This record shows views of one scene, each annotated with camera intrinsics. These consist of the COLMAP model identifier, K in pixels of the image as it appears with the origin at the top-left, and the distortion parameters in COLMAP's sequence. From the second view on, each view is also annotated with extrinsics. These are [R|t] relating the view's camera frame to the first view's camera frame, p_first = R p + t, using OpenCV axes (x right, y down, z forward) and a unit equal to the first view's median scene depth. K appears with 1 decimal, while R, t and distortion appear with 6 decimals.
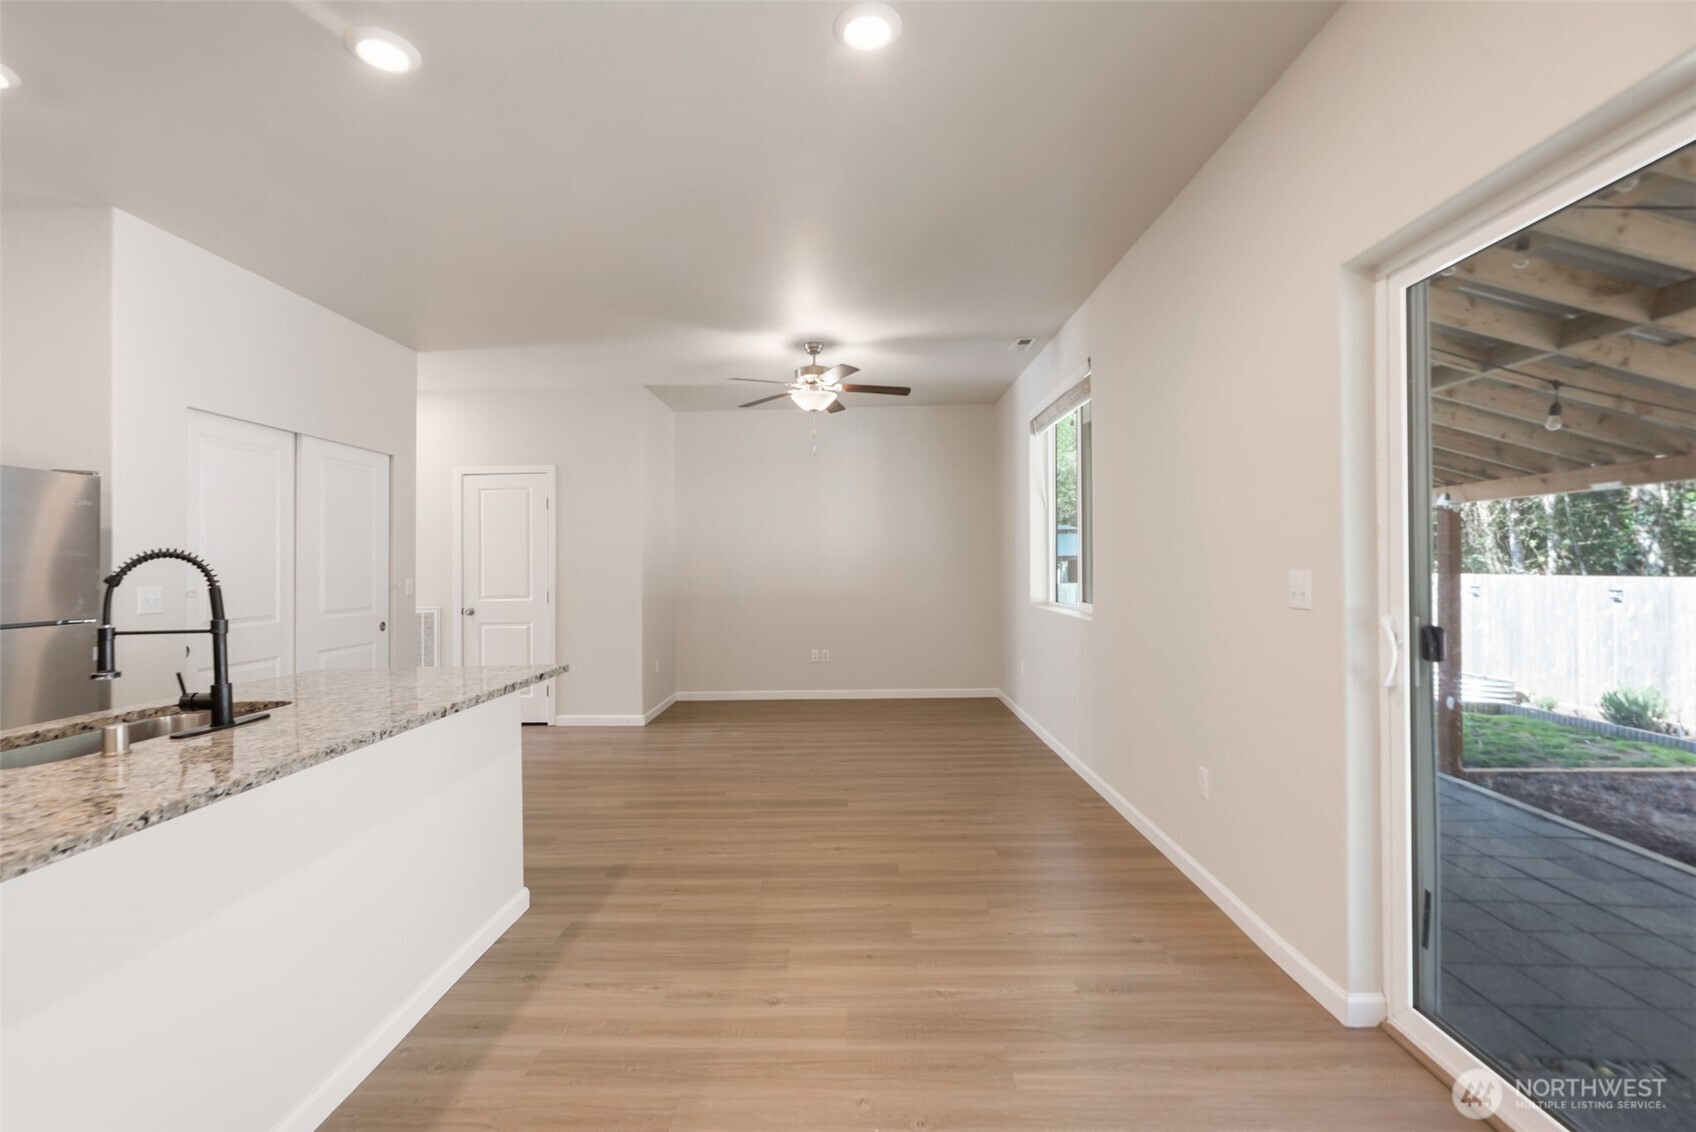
lens RADIAL K [[767.2, 0, 848.0], [0, 767.2, 566.0], [0, 0, 1]] dist [-0.001726, -0.000064]
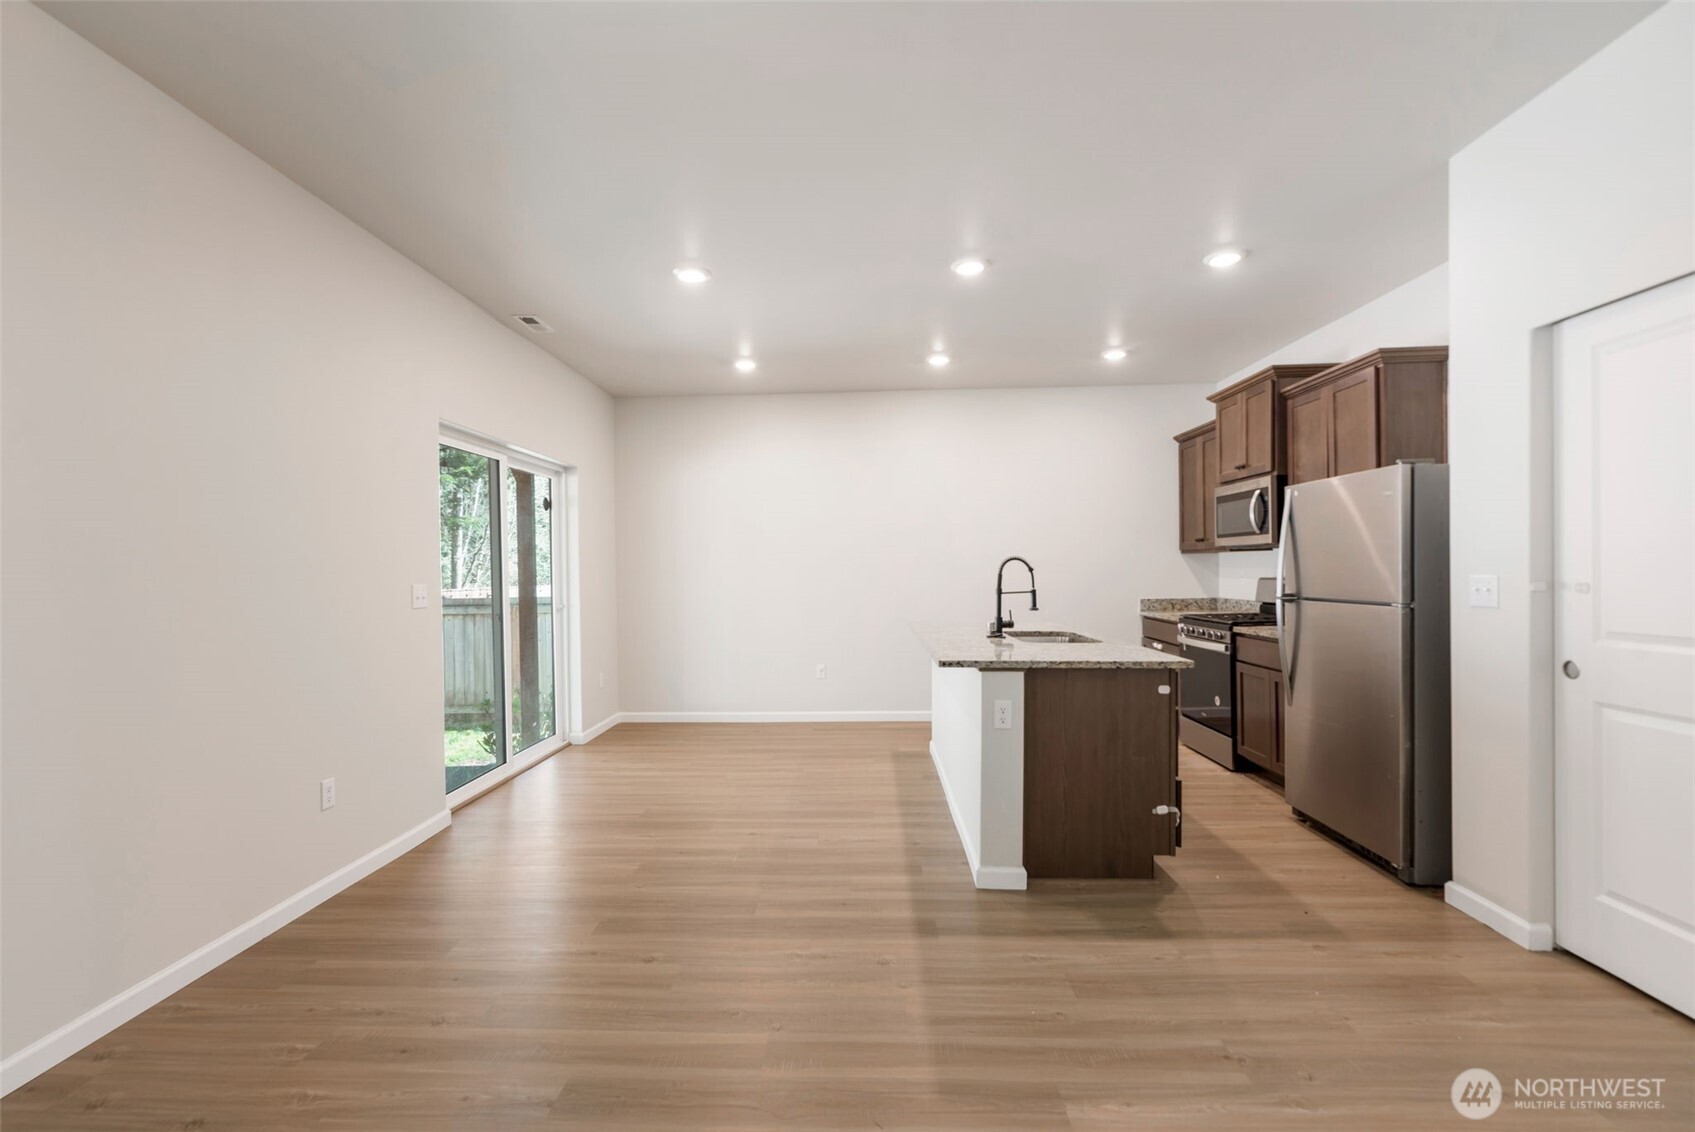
lens RADIAL K [[766.7, 0, 847.5], [0, 766.7, 566.0], [0, 0, 1]] dist [-0.001726, -0.000064]
pose [[-0.999334, 0.030278, 0.020367, -0.266964], [0.030210, 0.999537, -0.003603, 0.000182], [-0.020467, -0.002985, -0.999786, 2.022151]]
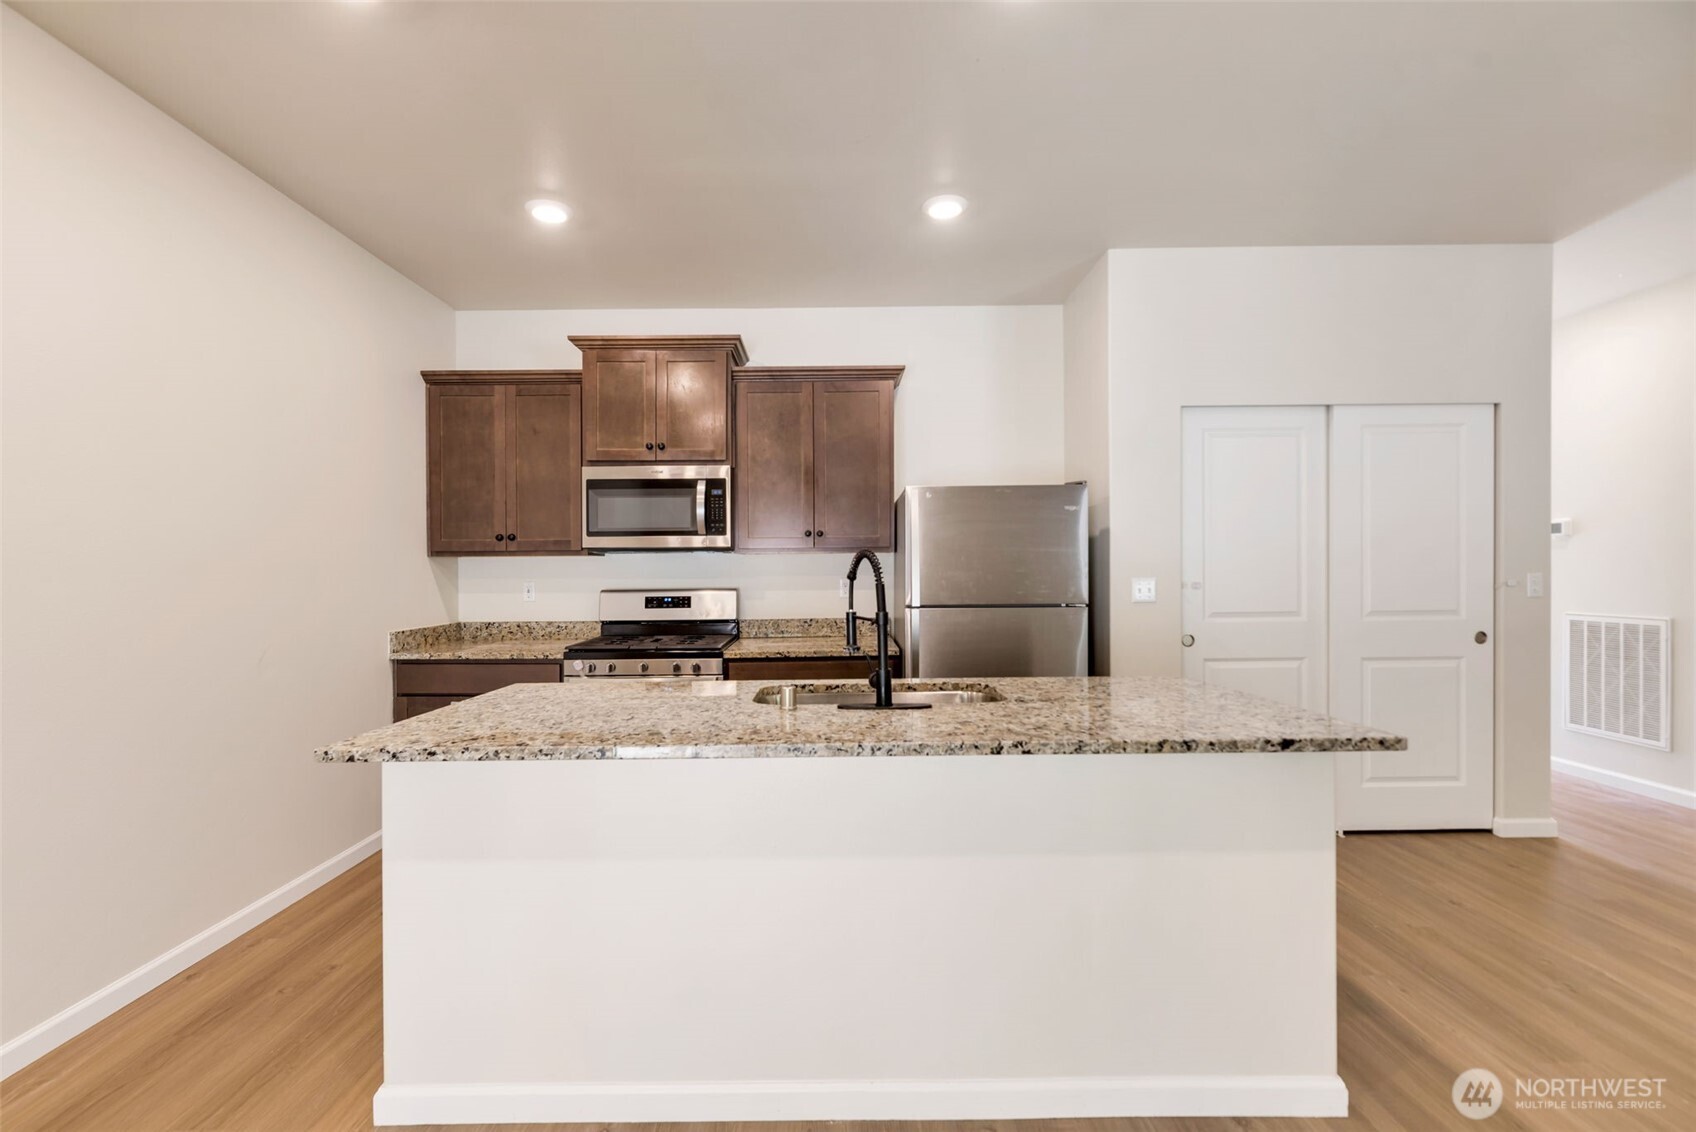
lens RADIAL K [[718.8, 0, 744.4], [0, 718.8, 569.2], [0, 0, 1]] dist [-0.000467, 0.000362]
pose [[0.007722, 0.014598, -0.999864, 0.128538], [0.007567, 0.999864, 0.014656, -0.004945], [0.999942, -0.007679, 0.007610, 0.440269]]
